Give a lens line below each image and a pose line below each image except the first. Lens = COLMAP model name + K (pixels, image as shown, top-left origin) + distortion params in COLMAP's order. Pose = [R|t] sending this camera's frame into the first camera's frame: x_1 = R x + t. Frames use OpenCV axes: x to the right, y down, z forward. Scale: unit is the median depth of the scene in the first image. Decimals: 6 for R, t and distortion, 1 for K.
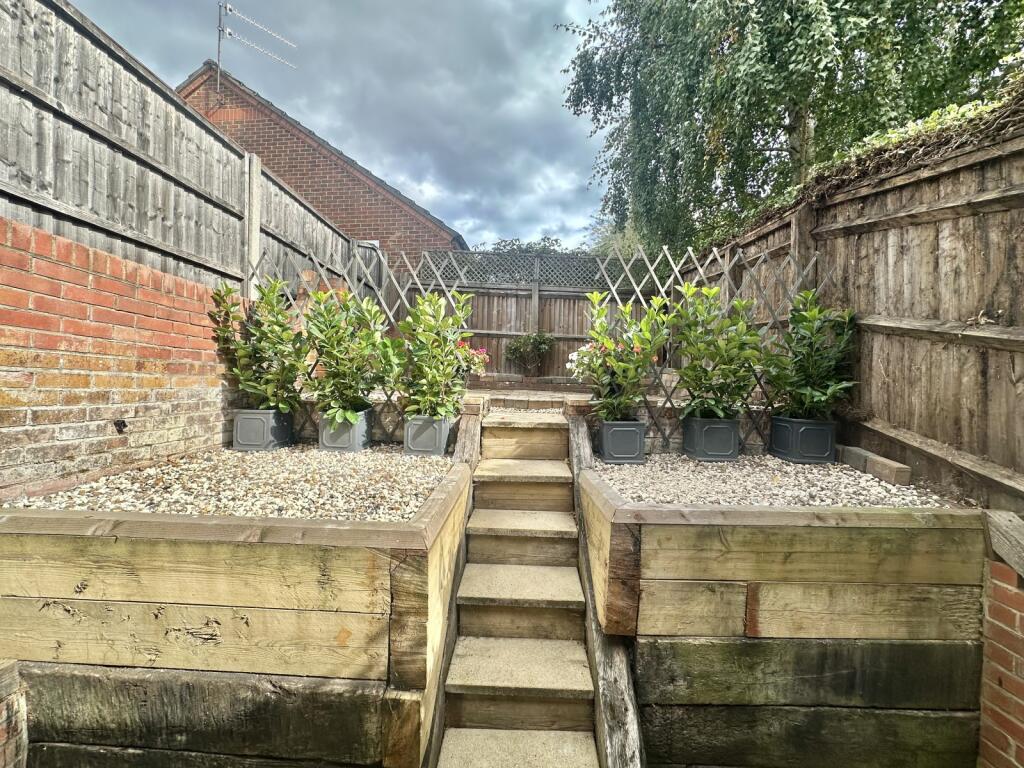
lens RADIAL K [[405.4, 0, 512.0], [0, 405.4, 384.0], [0, 0, 1]] dist [-0.000857, 0.000134]
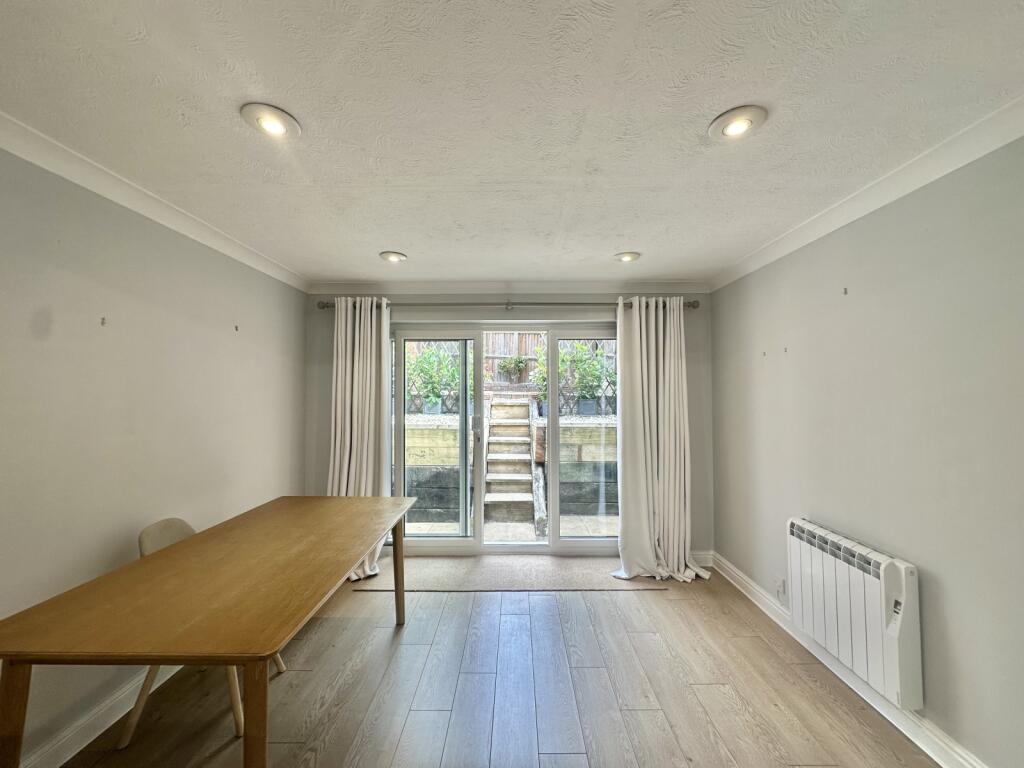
lens RADIAL K [[405.4, 0, 512.0], [0, 405.4, 384.0], [0, 0, 1]] dist [-0.000857, 0.000134]
pose [[0.999285, -0.010182, 0.036413, -0.043007], [0.010927, 0.999734, -0.020320, 0.039219], [-0.036196, 0.020703, 0.999130, -1.416250]]
